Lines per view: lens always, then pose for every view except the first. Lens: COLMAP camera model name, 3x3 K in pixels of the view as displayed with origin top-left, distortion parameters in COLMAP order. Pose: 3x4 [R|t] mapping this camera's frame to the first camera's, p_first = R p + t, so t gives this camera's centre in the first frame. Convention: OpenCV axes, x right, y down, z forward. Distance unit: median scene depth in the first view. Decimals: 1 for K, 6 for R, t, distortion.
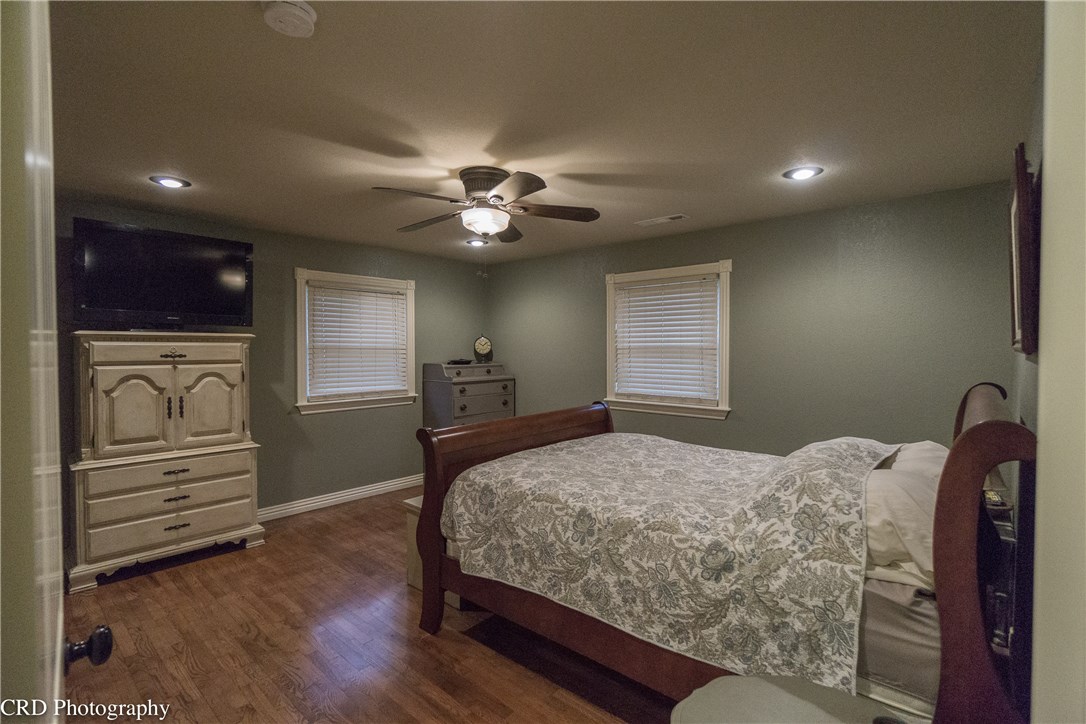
lens RADIAL K [[503.2, 0, 540.1], [0, 503.2, 356.5], [0, 0, 1]] dist [-0.000142, 0.000011]
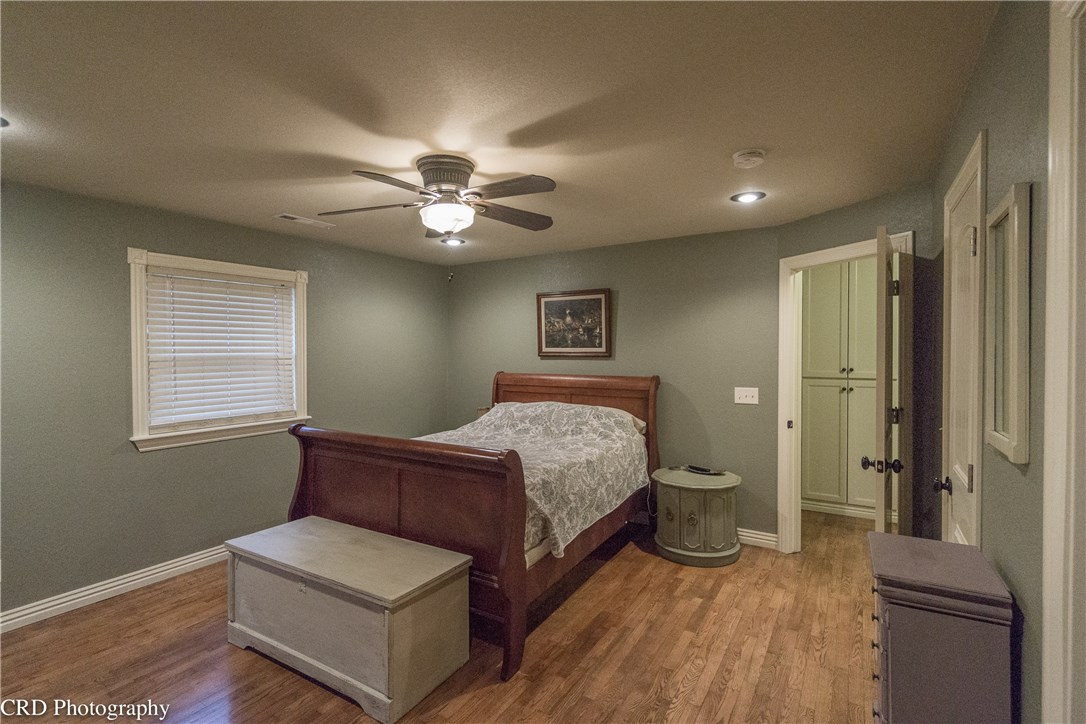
lens RADIAL K [[507.0, 0, 542.8], [0, 507.0, 357.7], [0, 0, 1]] dist [0.001876, 0.000434]
pose [[-0.173376, -0.012851, 0.984772, -1.303806], [0.024124, 0.999559, 0.017291, -0.041076], [-0.984560, 0.026755, -0.172990, 1.266608]]
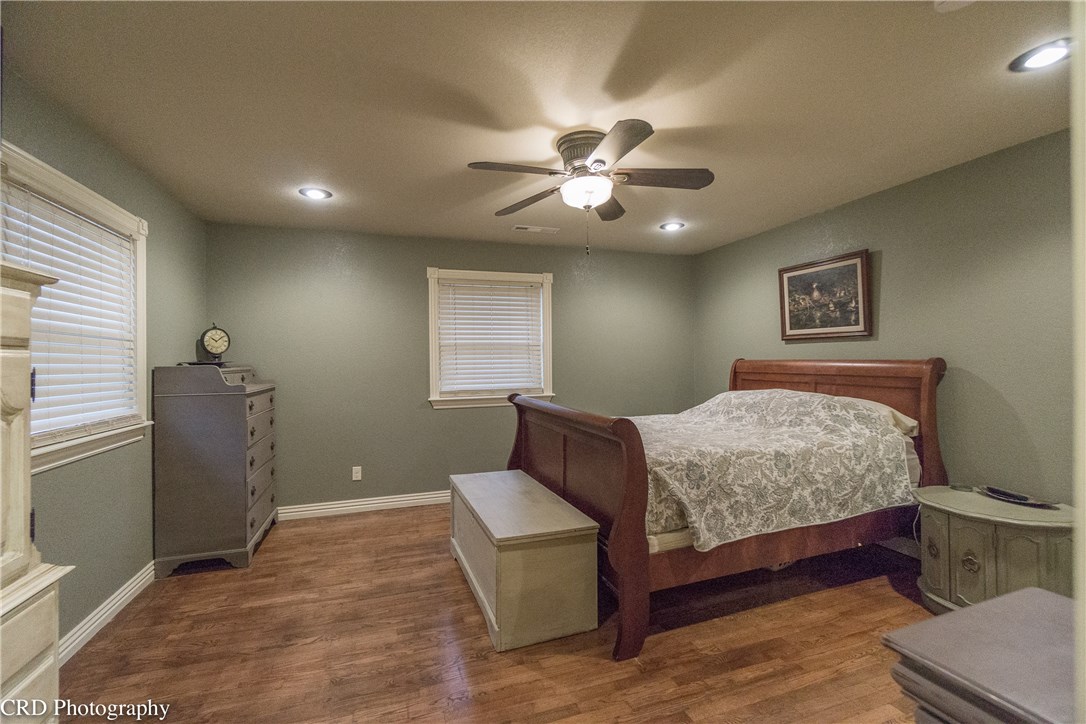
lens RADIAL K [[468.2, 0, 538.8], [0, 468.2, 356.8], [0, 0, 1]] dist [0.003574, 0.000285]
pose [[0.485421, 0.000148, 0.874281, -1.149187], [0.029328, 0.999434, -0.016453, 0.055036], [-0.873789, 0.033628, 0.485142, 0.851322]]
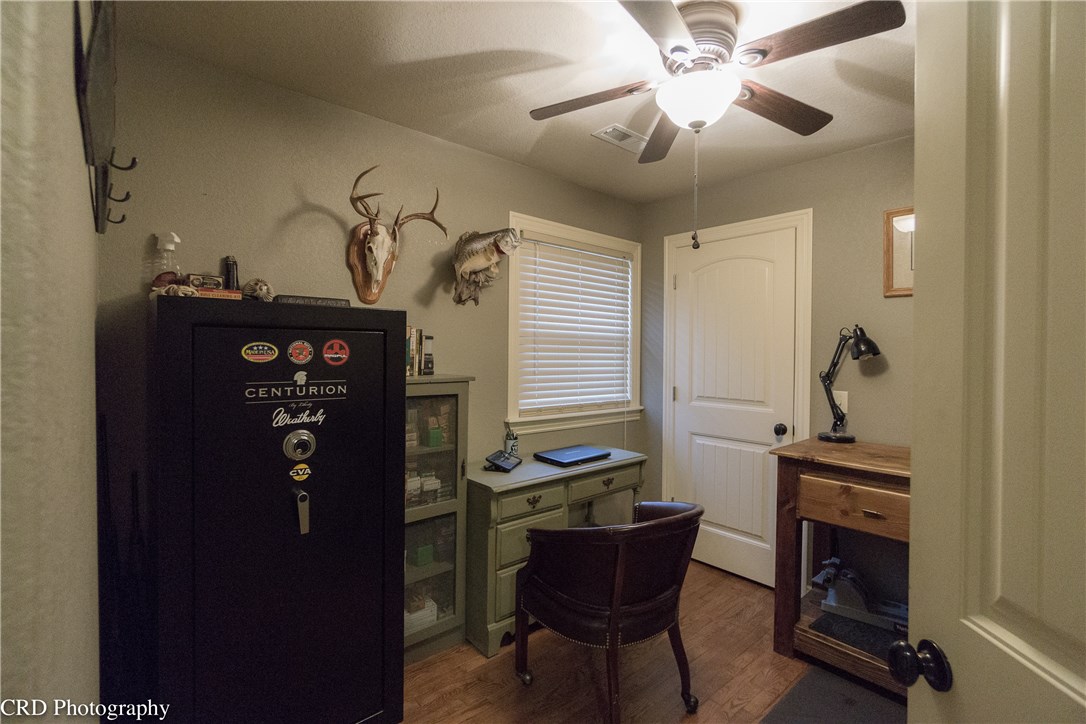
lens RADIAL K [[503.2, 0, 540.1], [0, 503.2, 356.5], [0, 0, 1]] dist [-0.000142, 0.000011]
pose [[0.128629, -0.000971, 0.991692, -0.958385], [0.009569, 0.999954, -0.000262, 0.020315], [-0.991647, 0.009524, 0.128632, 1.903310]]
